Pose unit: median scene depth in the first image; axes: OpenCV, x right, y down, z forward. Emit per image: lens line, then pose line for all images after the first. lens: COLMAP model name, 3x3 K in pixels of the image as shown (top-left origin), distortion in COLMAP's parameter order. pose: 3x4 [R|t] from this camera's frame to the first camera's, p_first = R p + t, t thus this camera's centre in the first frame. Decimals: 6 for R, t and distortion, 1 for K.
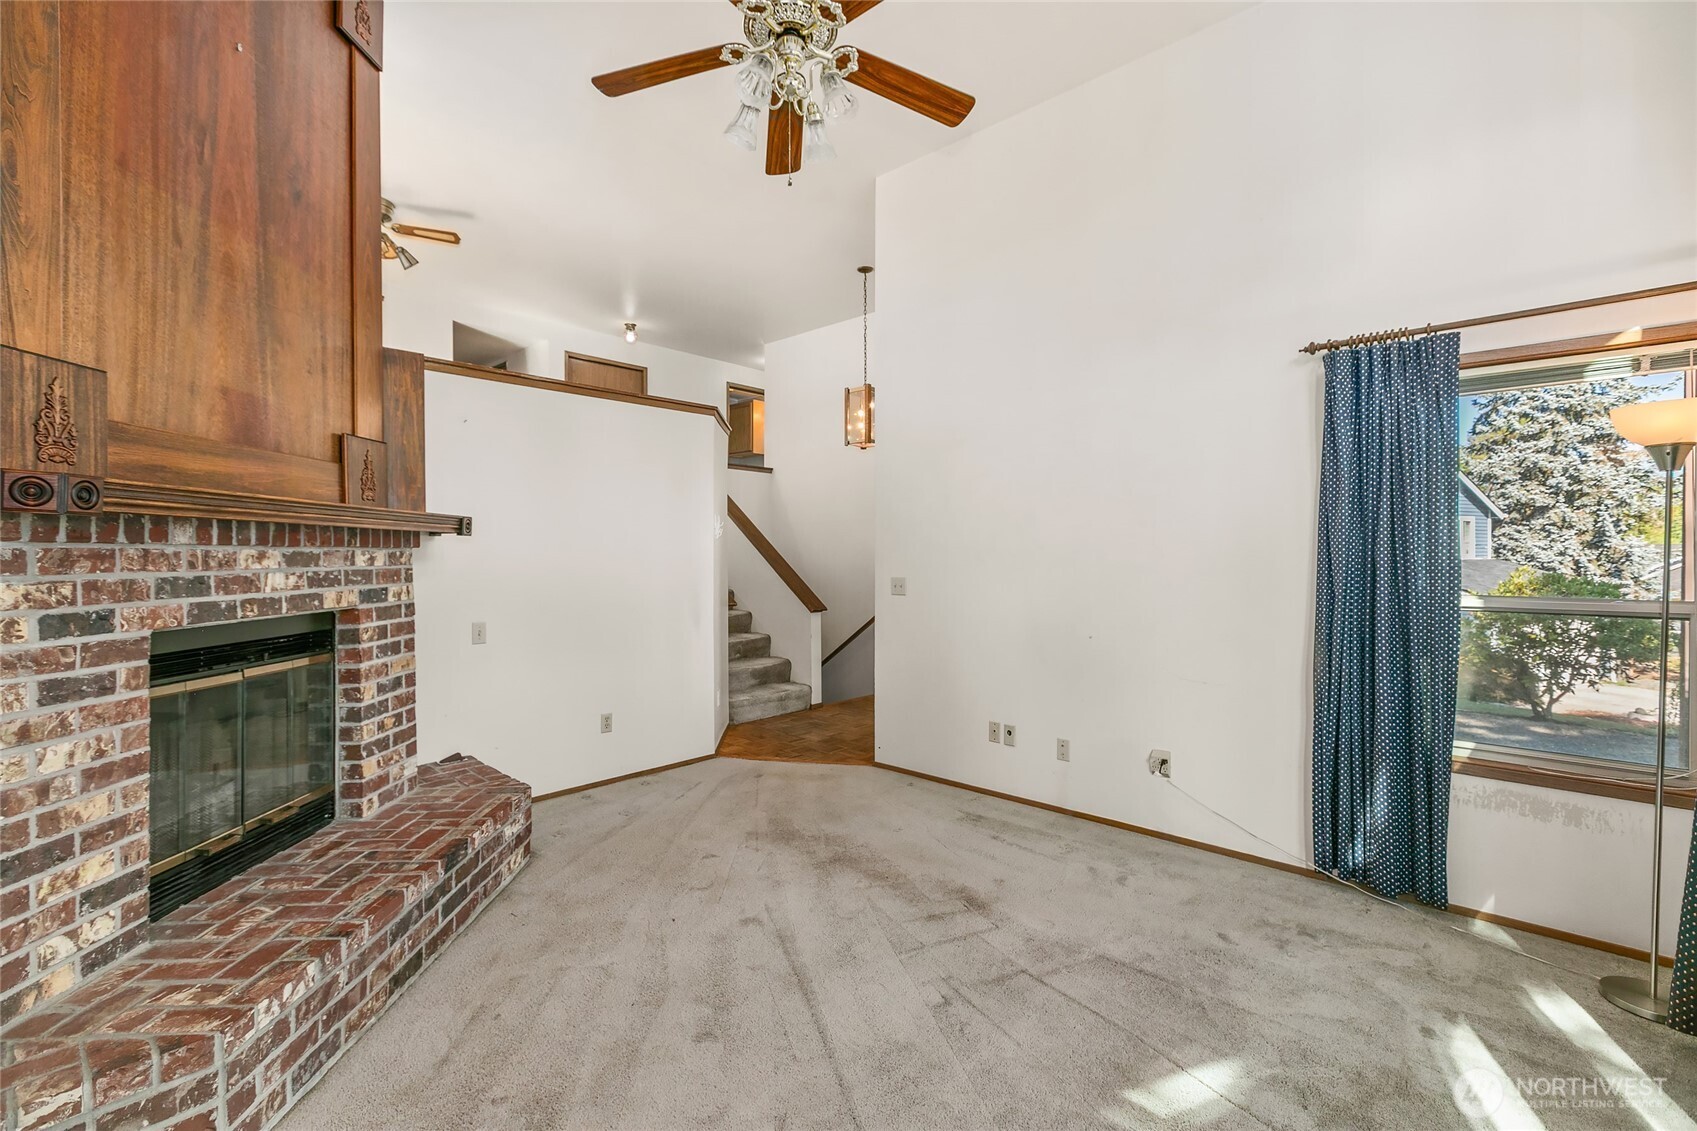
lens RADIAL K [[756.8, 0, 846.6], [0, 756.8, 561.1], [0, 0, 1]] dist [0.001945, -0.003170]
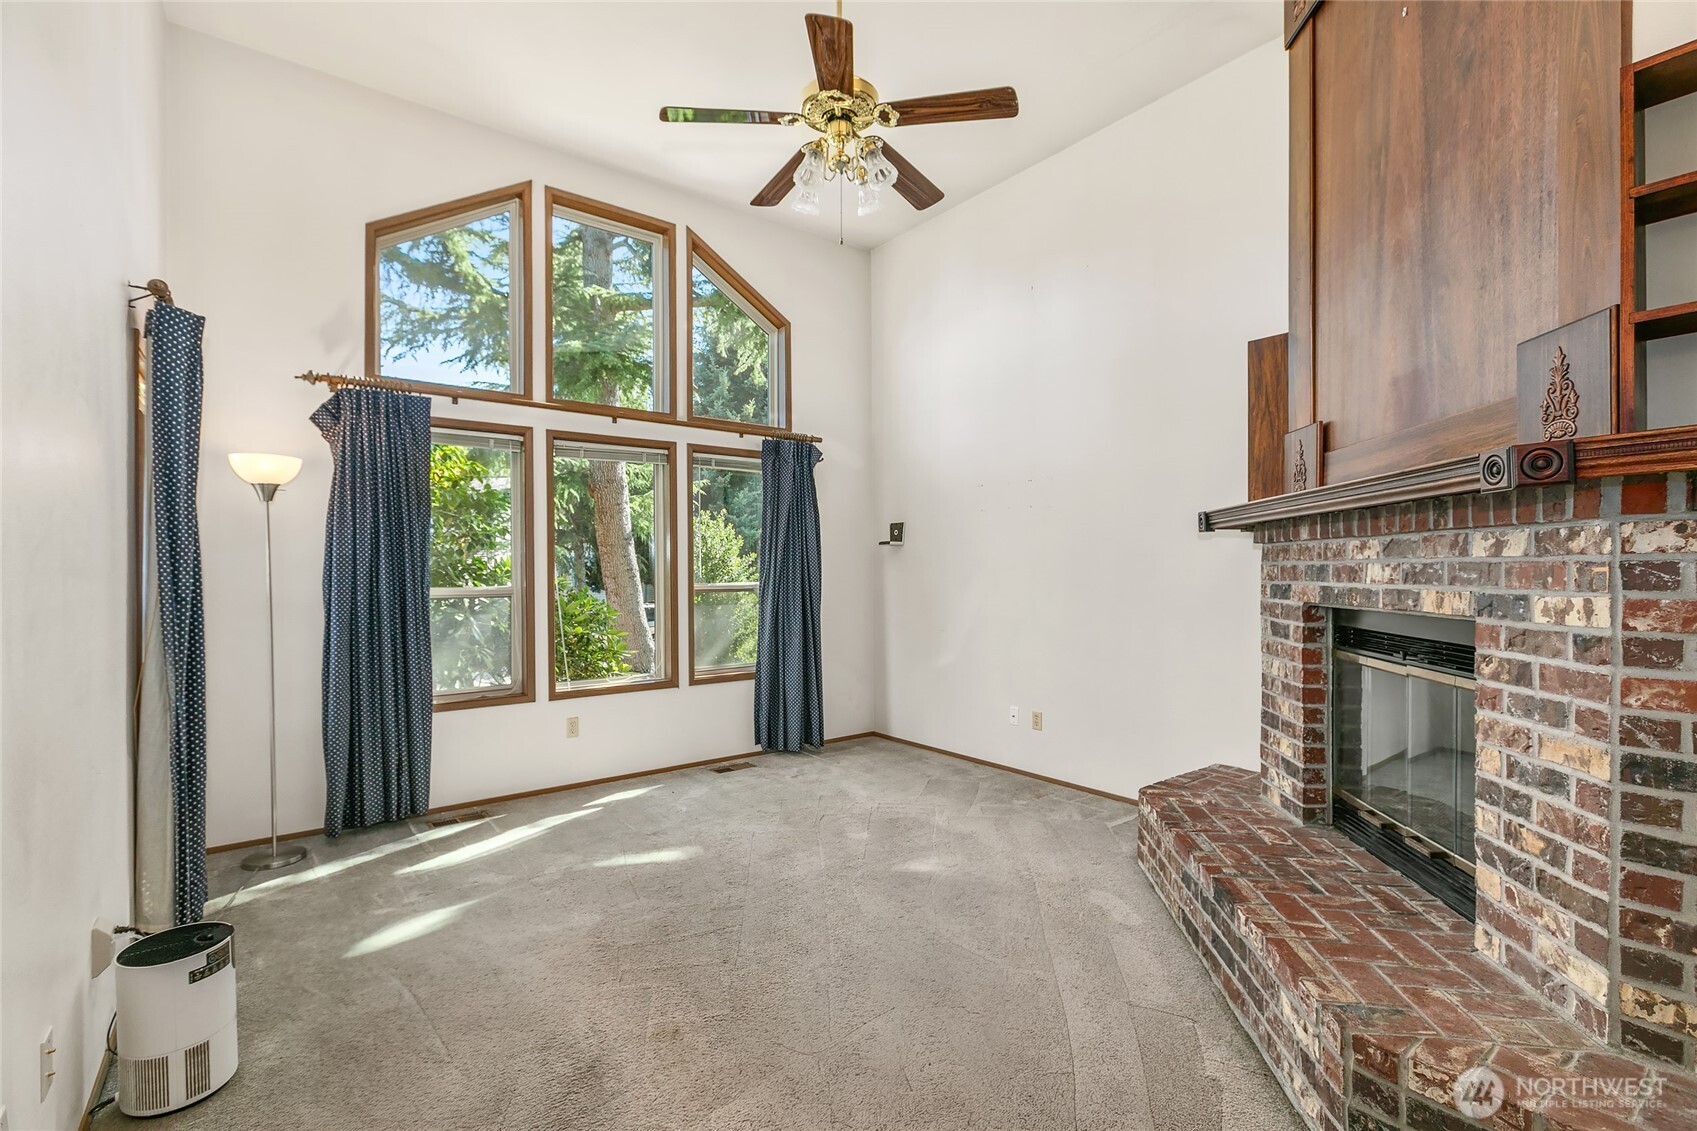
lens RADIAL K [[756.8, 0, 852.4], [0, 756.8, 564.1], [0, 0, 1]] dist [0.001945, -0.003170]
pose [[-0.988069, 0.007536, 0.153825, -0.234382], [0.008253, 0.999958, 0.004021, 0.006267], [-0.153789, 0.005242, -0.988090, 1.867866]]
